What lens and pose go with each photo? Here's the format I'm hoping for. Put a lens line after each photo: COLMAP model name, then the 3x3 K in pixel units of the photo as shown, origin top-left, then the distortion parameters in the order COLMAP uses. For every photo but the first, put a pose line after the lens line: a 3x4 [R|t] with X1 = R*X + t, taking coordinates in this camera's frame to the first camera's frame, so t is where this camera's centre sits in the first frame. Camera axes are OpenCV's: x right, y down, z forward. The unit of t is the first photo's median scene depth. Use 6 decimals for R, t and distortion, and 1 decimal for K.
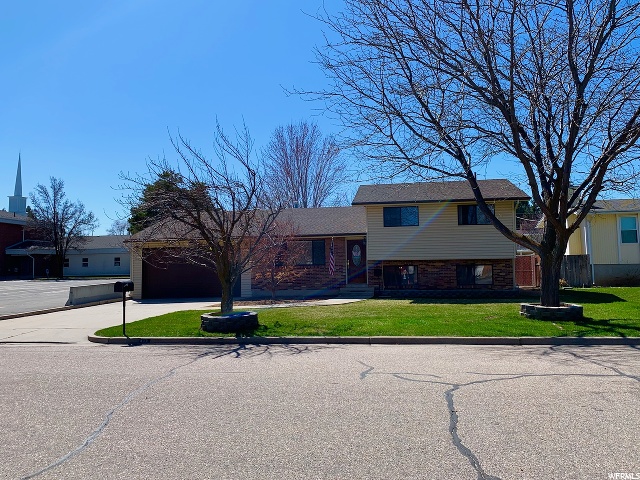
lens RADIAL K [[480.9, 0, 297.2], [0, 480.9, 226.8], [0, 0, 1]] dist [0.124039, -0.235079]
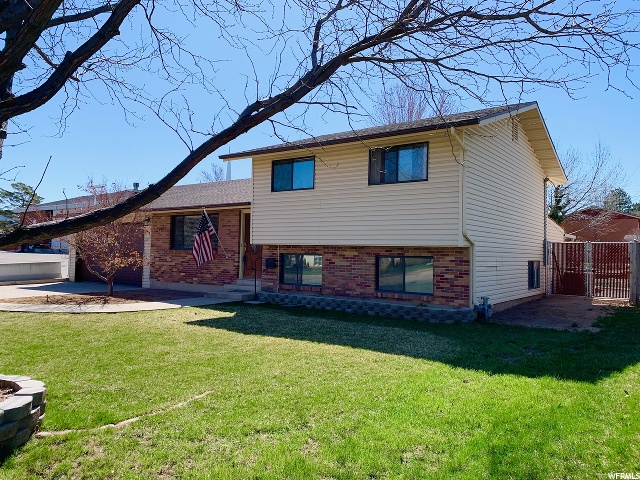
lens RADIAL K [[480.9, 0, 297.2], [0, 480.9, 226.8], [0, 0, 1]] dist [0.124039, -0.235079]
pose [[0.896227, 0.003106, -0.443585, 0.488180], [0.022792, 0.998332, 0.053041, 0.012970], [0.443010, -0.057647, 0.894662, 0.452758]]
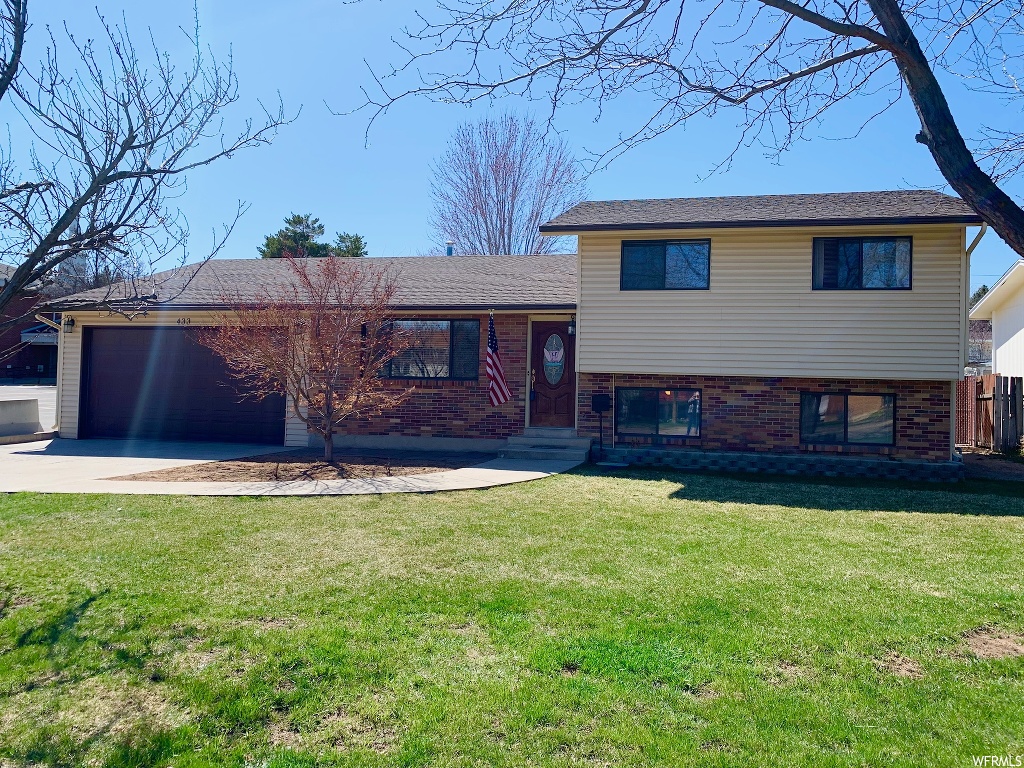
lens RADIAL K [[769.5, 0, 475.5], [0, 769.5, 362.8], [0, 0, 1]] dist [0.124039, -0.235079]
pose [[0.997892, 0.036736, -0.053489, 0.096537], [-0.033403, 0.997522, 0.061918, 0.024728], [0.055631, -0.060001, 0.996647, 0.354737]]
